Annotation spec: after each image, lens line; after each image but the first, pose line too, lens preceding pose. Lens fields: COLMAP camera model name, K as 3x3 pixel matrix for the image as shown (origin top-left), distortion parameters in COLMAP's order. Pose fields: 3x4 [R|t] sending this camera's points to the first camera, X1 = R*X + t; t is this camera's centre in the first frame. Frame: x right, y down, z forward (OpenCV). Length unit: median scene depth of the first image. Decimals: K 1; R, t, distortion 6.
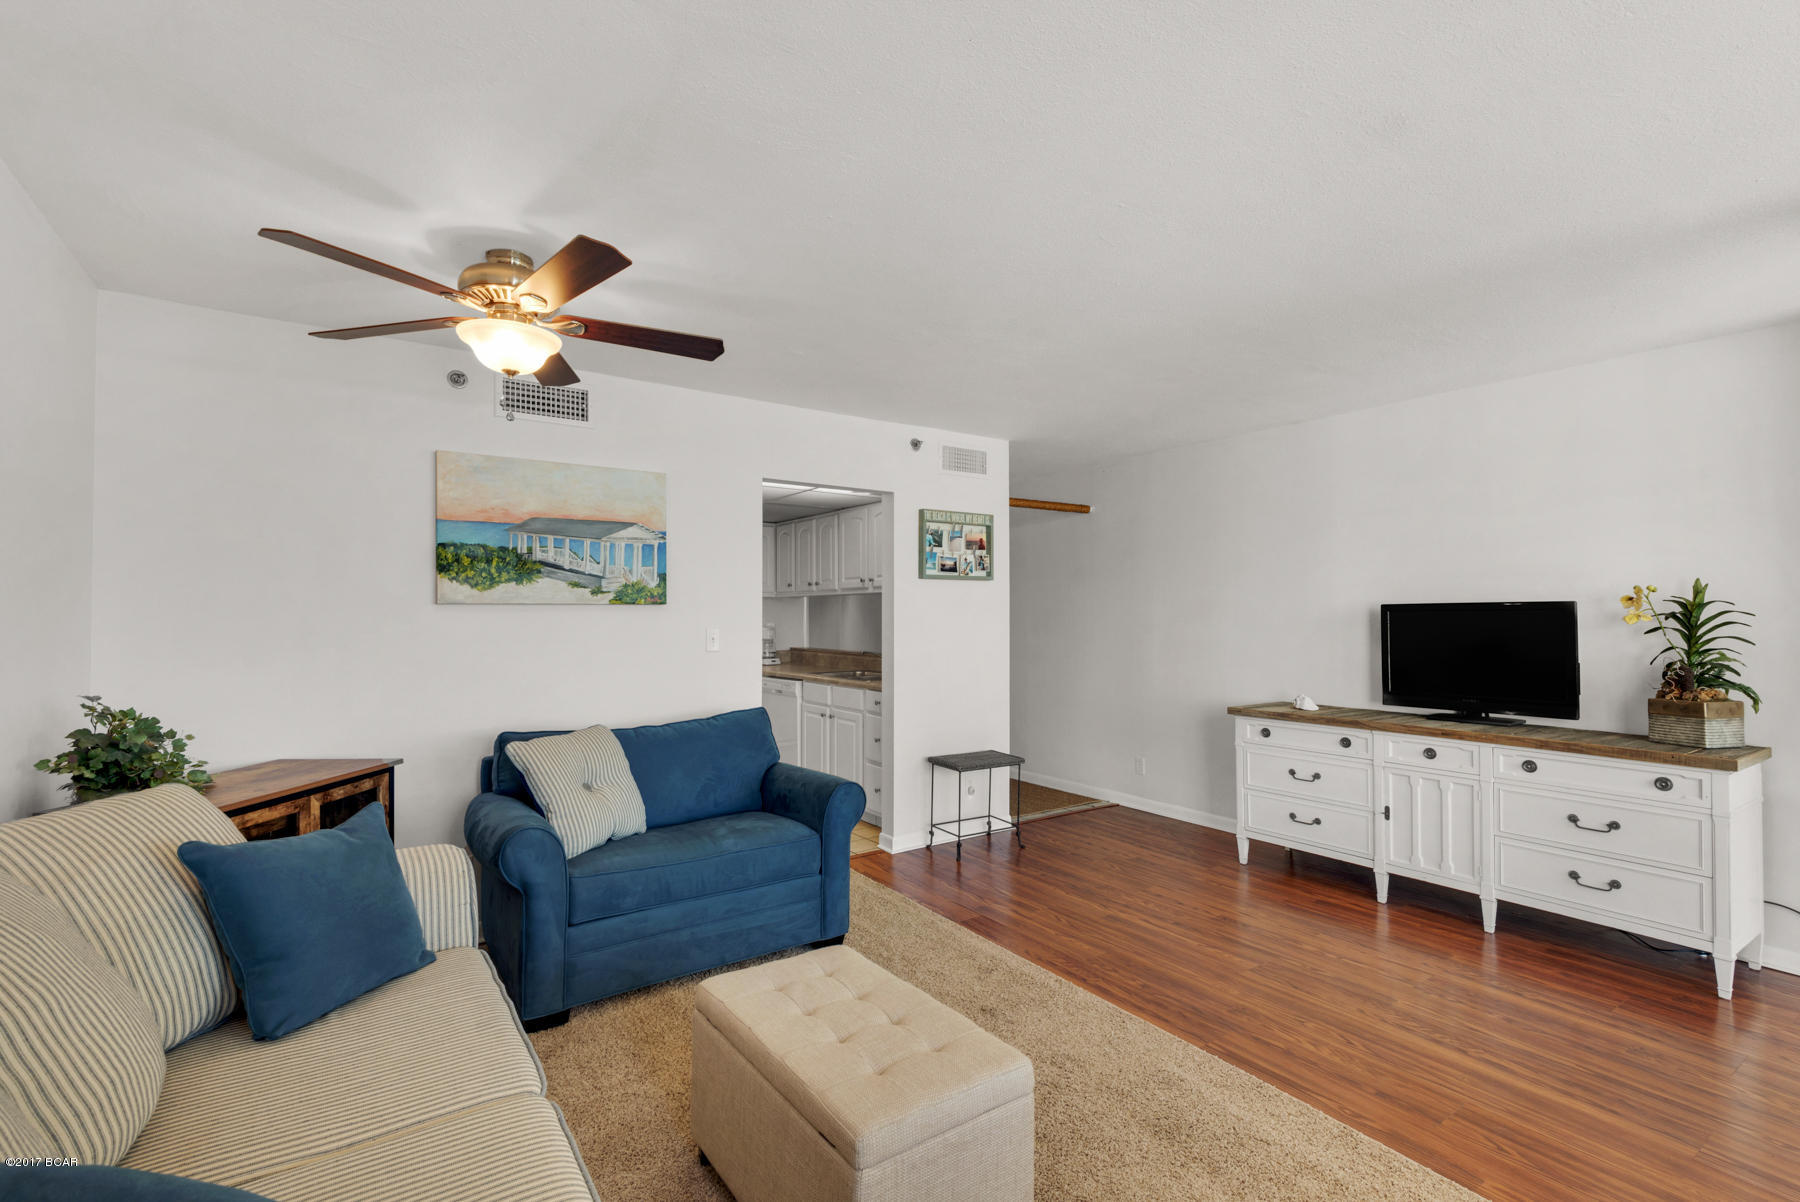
lens RADIAL K [[812.8, 0, 900.9], [0, 812.8, 607.9], [0, 0, 1]] dist [0.031845, -0.010500]
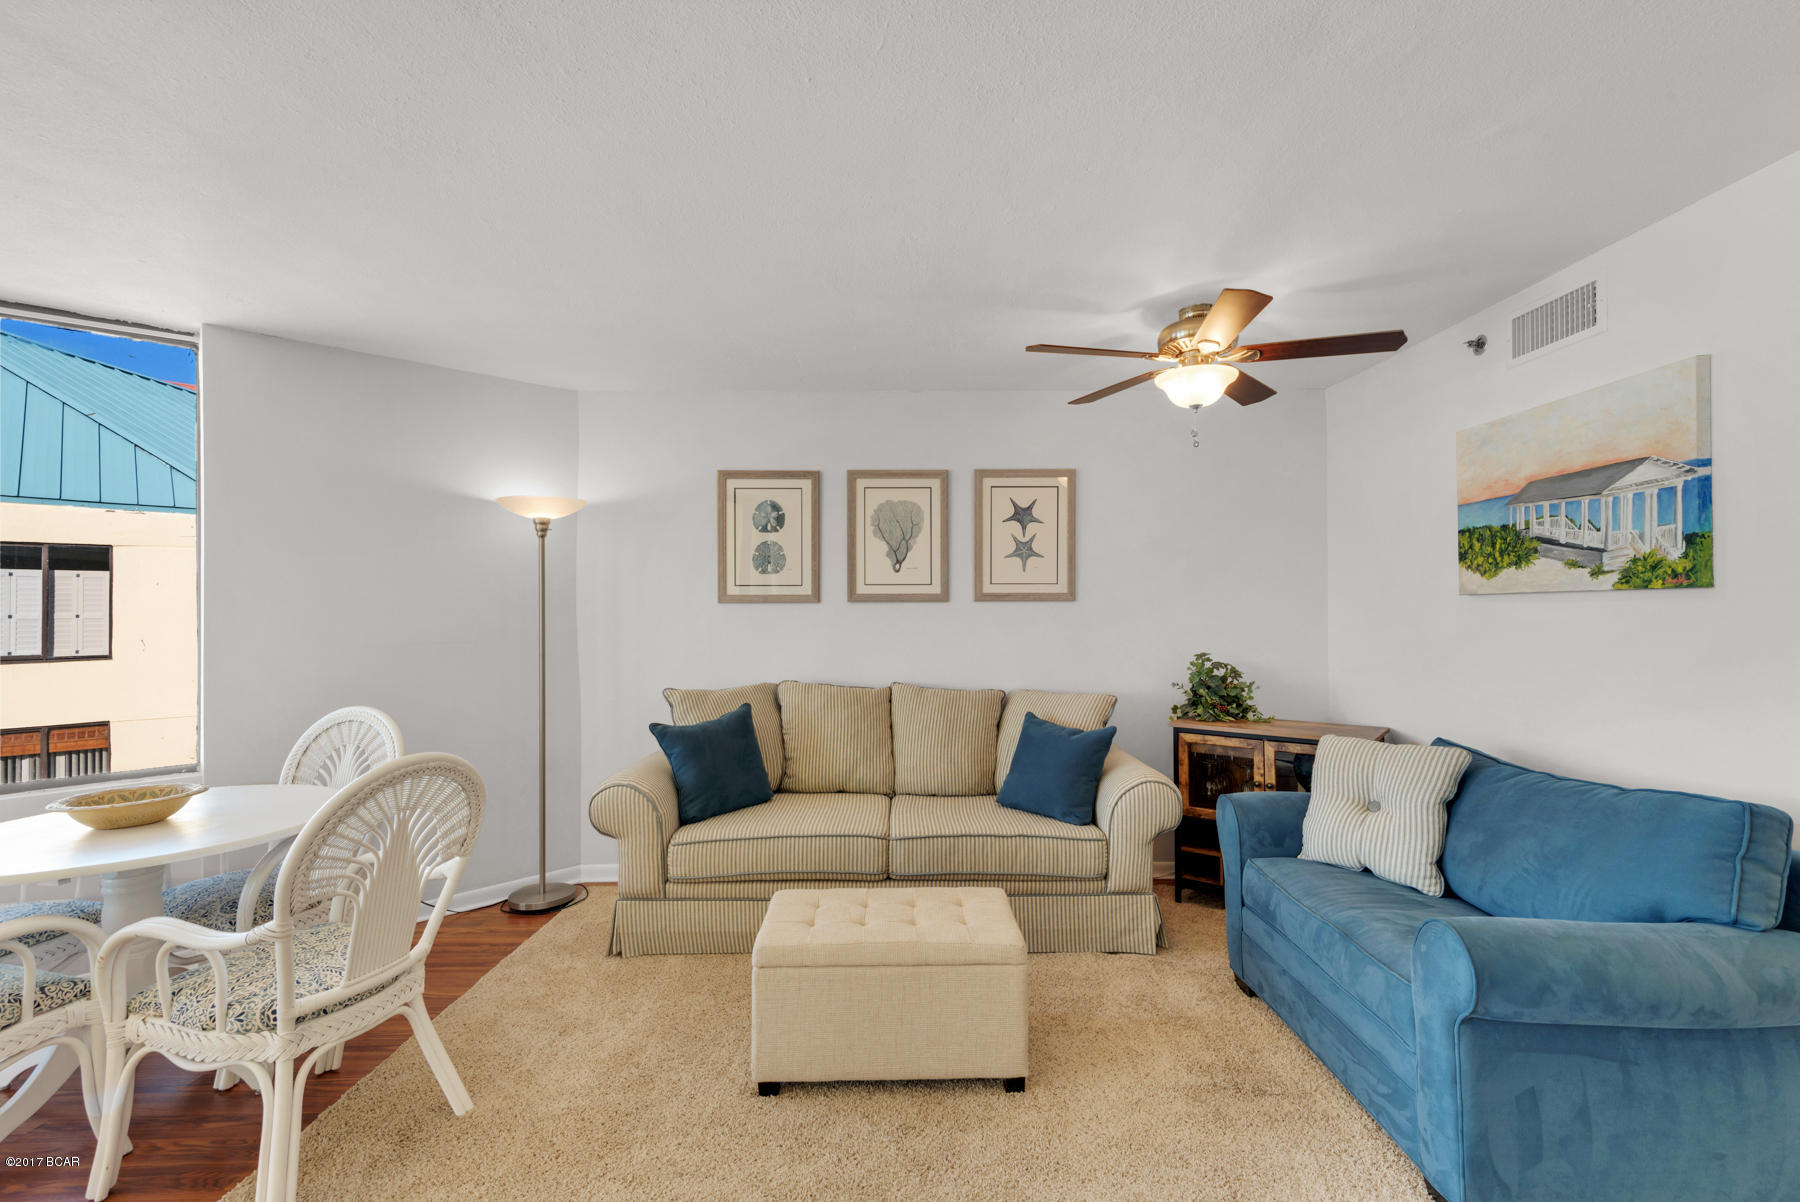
lens RADIAL K [[812.8, 0, 902.1], [0, 812.8, 601.8], [0, 0, 1]] dist [0.031845, -0.010500]
pose [[-0.574870, -0.003419, -0.818238, 0.518975], [0.013756, 0.999810, -0.013842, 0.006424], [0.818129, -0.019212, -0.574713, 0.912572]]
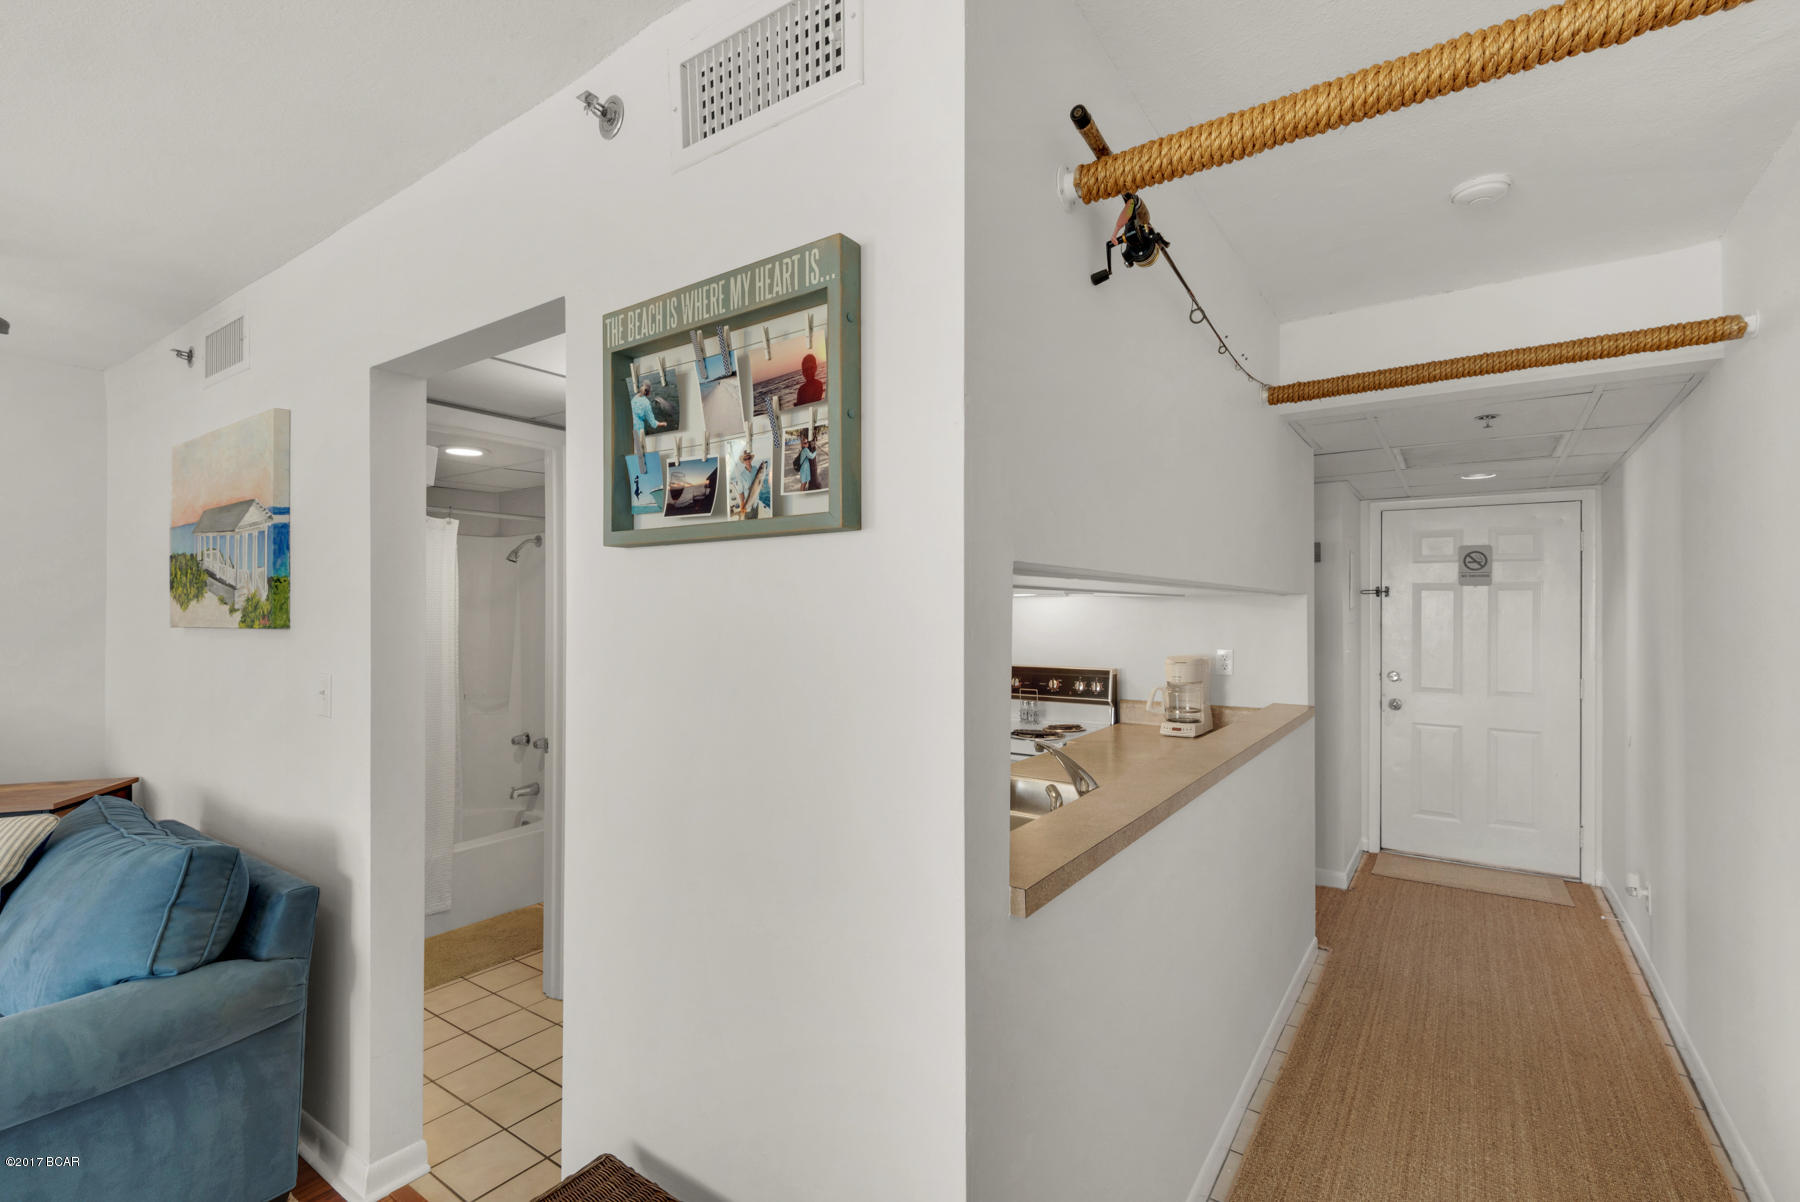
lens RADIAL K [[812.8, 0, 900.5], [0, 812.8, 602.5], [0, 0, 1]] dist [0.031845, -0.010500]
pose [[0.332467, -0.006606, -0.943092, 0.447591], [0.010839, 0.999936, -0.003183, -0.017309], [0.943052, -0.009164, 0.332518, 1.280484]]
